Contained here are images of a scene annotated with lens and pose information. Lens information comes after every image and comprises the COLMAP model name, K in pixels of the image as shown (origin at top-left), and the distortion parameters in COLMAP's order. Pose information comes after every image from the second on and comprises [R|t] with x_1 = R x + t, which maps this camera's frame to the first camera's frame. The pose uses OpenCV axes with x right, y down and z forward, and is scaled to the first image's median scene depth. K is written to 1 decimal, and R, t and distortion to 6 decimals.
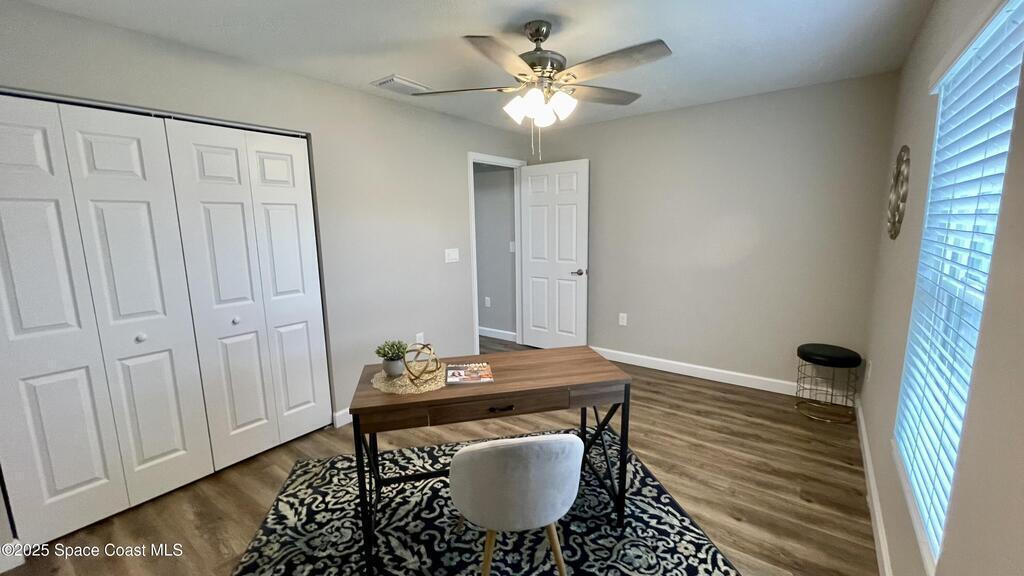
lens RADIAL K [[413.8, 0, 511.1], [0, 413.8, 287.4], [0, 0, 1]] dist [0.000219, -0.000092]
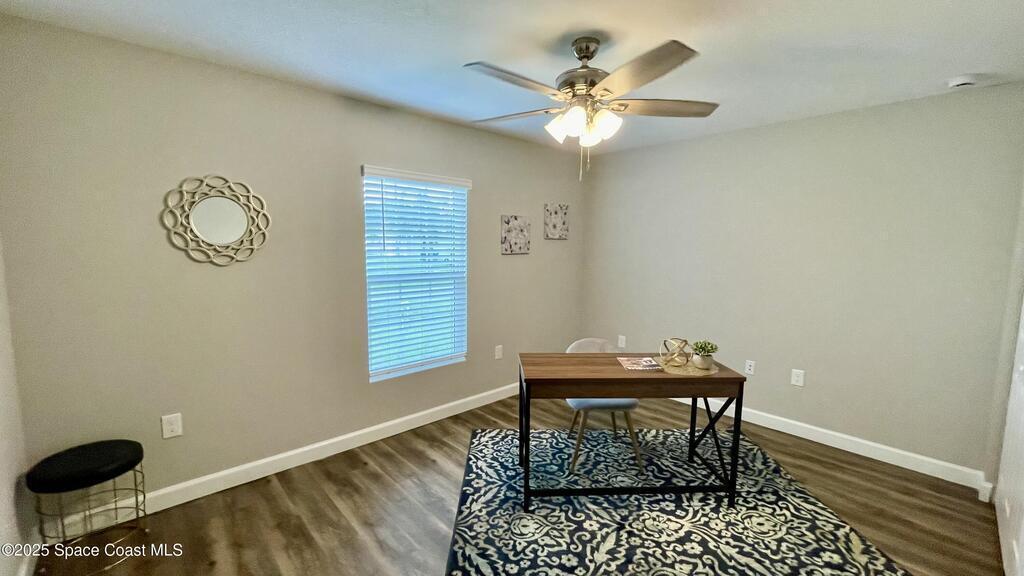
lens RADIAL K [[413.8, 0, 510.8], [0, 413.8, 291.6], [0, 0, 1]] dist [0.000219, -0.000092]
pose [[-0.983888, -0.012879, 0.178319, 0.056641], [0.035309, 0.963759, 0.264426, -0.328393], [-0.175262, 0.266462, -0.947777, 2.054030]]
